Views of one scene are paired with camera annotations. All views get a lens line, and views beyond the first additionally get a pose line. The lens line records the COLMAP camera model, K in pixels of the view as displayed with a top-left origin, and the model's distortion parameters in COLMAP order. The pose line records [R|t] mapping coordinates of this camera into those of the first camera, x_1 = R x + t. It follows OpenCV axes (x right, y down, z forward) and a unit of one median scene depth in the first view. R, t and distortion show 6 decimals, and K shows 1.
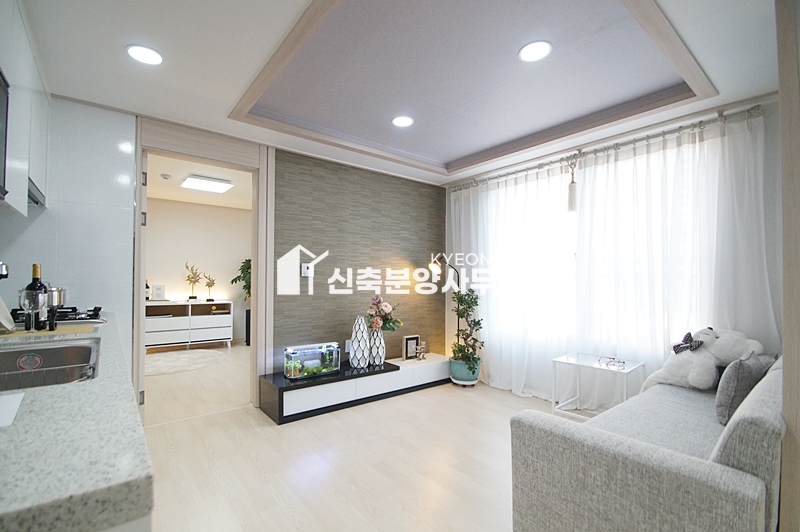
lens RADIAL K [[354.5, 0, 393.3], [0, 354.5, 277.2], [0, 0, 1]] dist [0.002669, -0.010297]
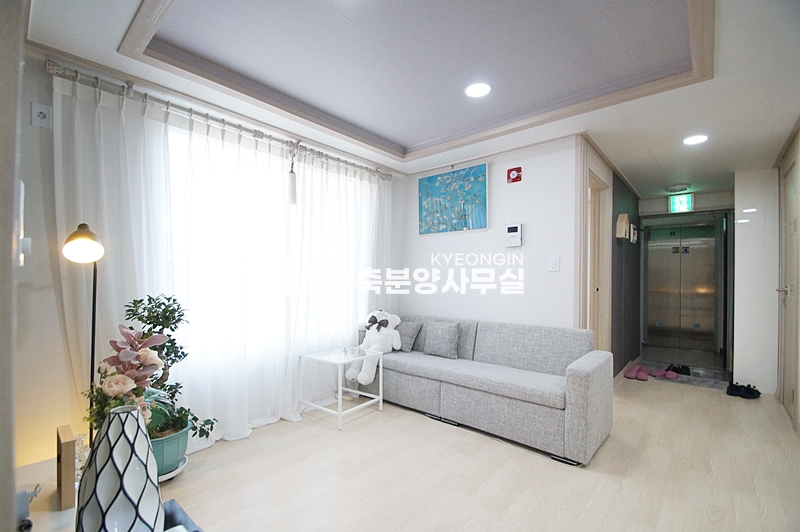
lens RADIAL K [[354.5, 0, 393.3], [0, 354.5, 277.2], [0, 0, 1]] dist [0.002669, -0.010297]
pose [[-0.168141, 0.000261, 0.985763, -0.441493], [-0.021527, 0.999761, -0.003936, 0.004522], [-0.985528, -0.021882, -0.168096, 0.871458]]
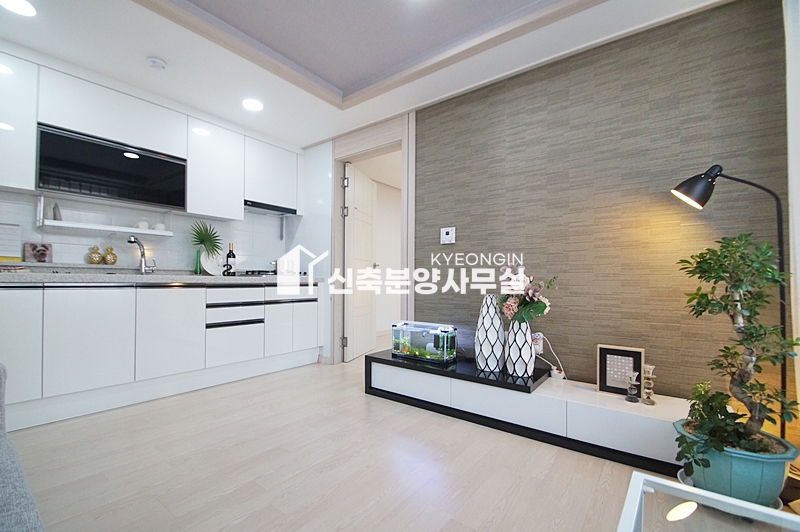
lens RADIAL K [[354.5, 0, 393.3], [0, 354.5, 277.2], [0, 0, 1]] dist [0.002669, -0.010297]
pose [[0.236973, -0.012836, -0.971432, 0.559757], [0.004599, 0.999916, -0.012090, 0.090361], [0.971505, -0.001602, 0.237012, 0.714024]]
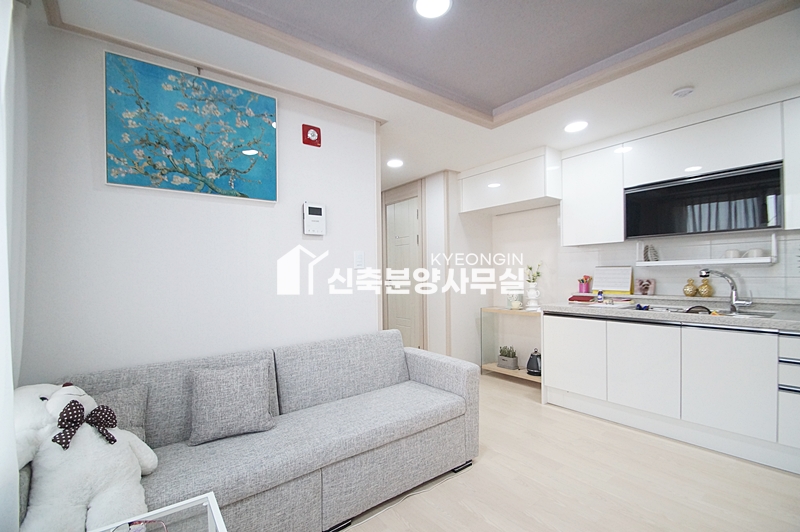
lens RADIAL K [[354.5, 0, 393.3], [0, 354.5, 277.2], [0, 0, 1]] dist [0.002669, -0.010297]
pose [[-0.999758, 0.012794, 0.017879, 0.310658], [0.012798, 0.999918, 0.000106, -0.004460], [-0.017876, 0.000335, -0.999840, 1.090815]]
